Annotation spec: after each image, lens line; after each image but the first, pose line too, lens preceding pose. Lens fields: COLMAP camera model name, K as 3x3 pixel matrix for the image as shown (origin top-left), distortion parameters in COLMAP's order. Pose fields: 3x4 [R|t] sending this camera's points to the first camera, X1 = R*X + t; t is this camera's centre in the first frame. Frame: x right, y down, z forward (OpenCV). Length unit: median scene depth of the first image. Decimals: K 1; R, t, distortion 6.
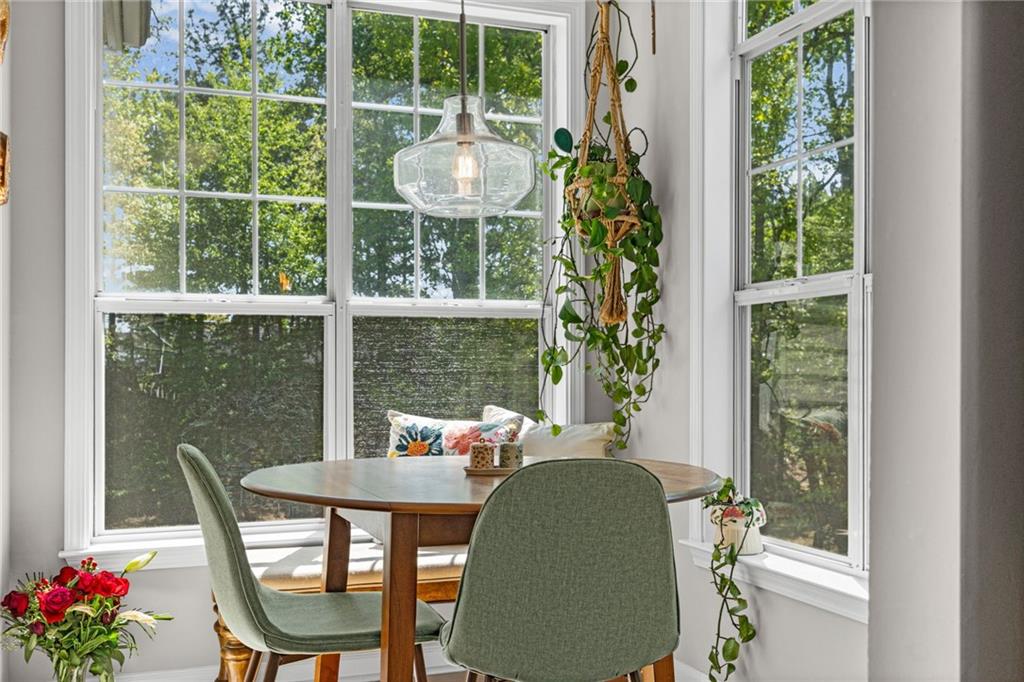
lens RADIAL K [[1066.7, 0, 512.0], [0, 1066.7, 341.0], [0, 0, 1]] dist [-0.001111, -0.000708]
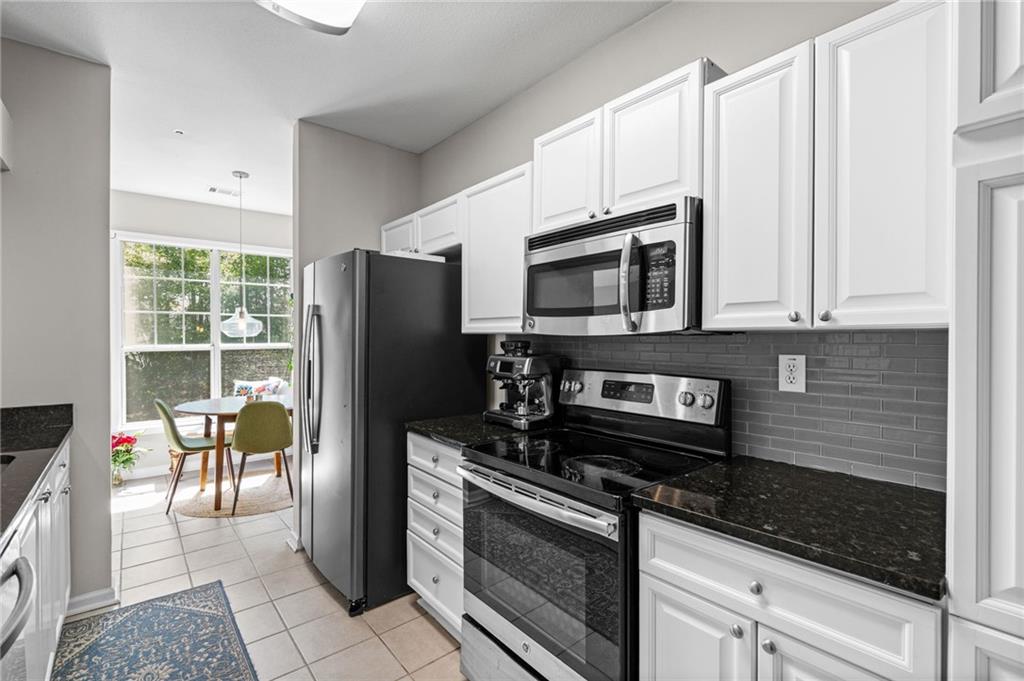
lens RADIAL K [[469.3, 0, 512.0], [0, 469.3, 340.5], [0, 0, 1]] dist [-0.001365, -0.000049]
pose [[0.939128, -0.000804, 0.343566, 0.215473], [-0.012130, 0.999296, 0.035495, -0.133040], [-0.343353, -0.037502, 0.938458, -0.695481]]
